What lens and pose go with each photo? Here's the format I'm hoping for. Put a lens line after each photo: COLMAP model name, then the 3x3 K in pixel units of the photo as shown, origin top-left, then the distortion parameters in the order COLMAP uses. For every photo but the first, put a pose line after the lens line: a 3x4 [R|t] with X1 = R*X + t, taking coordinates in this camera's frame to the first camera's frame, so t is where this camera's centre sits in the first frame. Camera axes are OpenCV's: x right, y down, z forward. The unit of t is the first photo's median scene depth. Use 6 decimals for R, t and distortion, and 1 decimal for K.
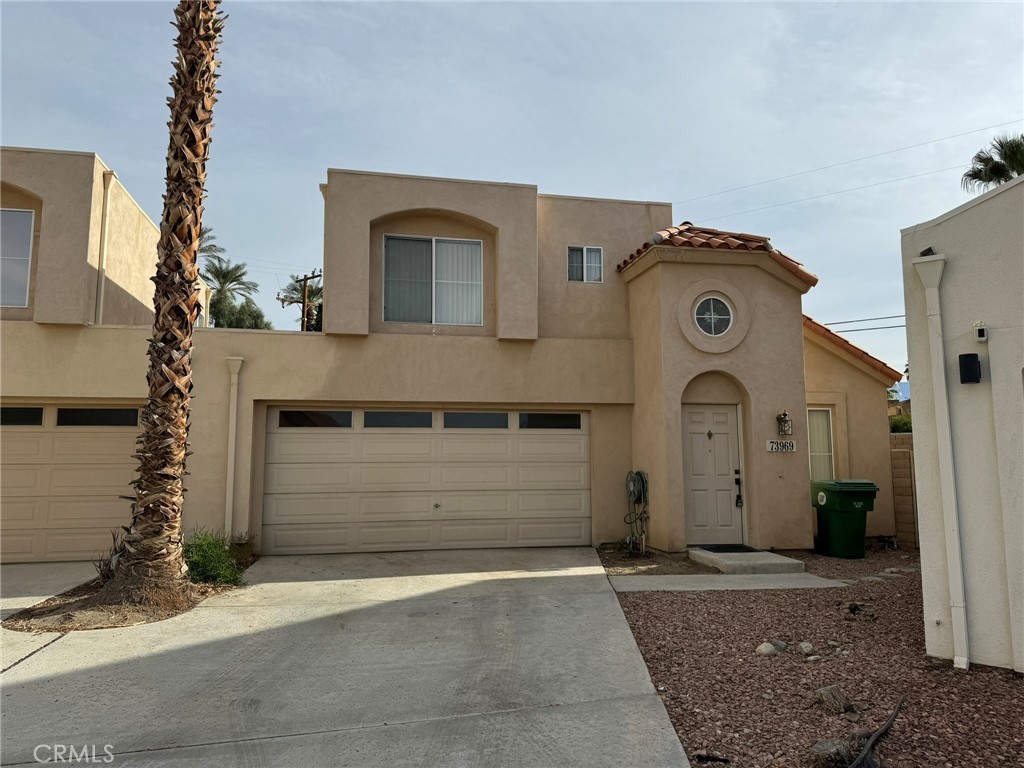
lens RADIAL K [[721.7, 0, 515.2], [0, 721.7, 387.4], [0, 0, 1]] dist [0.129169, -0.195977]
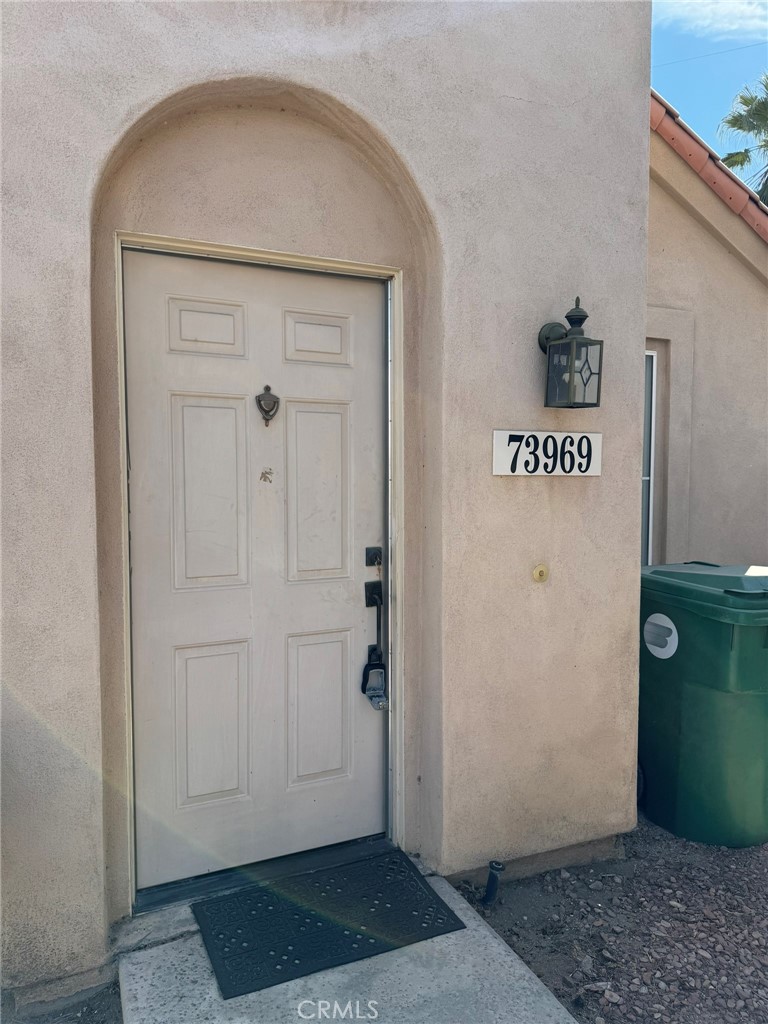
lens RADIAL K [[662.9, 0, 384.0], [0, 662.9, 512.0], [0, 0, 1]] dist [0.053920, -0.072384]
pose [[0.980396, -0.007042, 0.196912, 0.262524], [-0.026427, 0.985632, 0.166827, 0.062867], [-0.195258, -0.168760, 0.966123, 0.784482]]
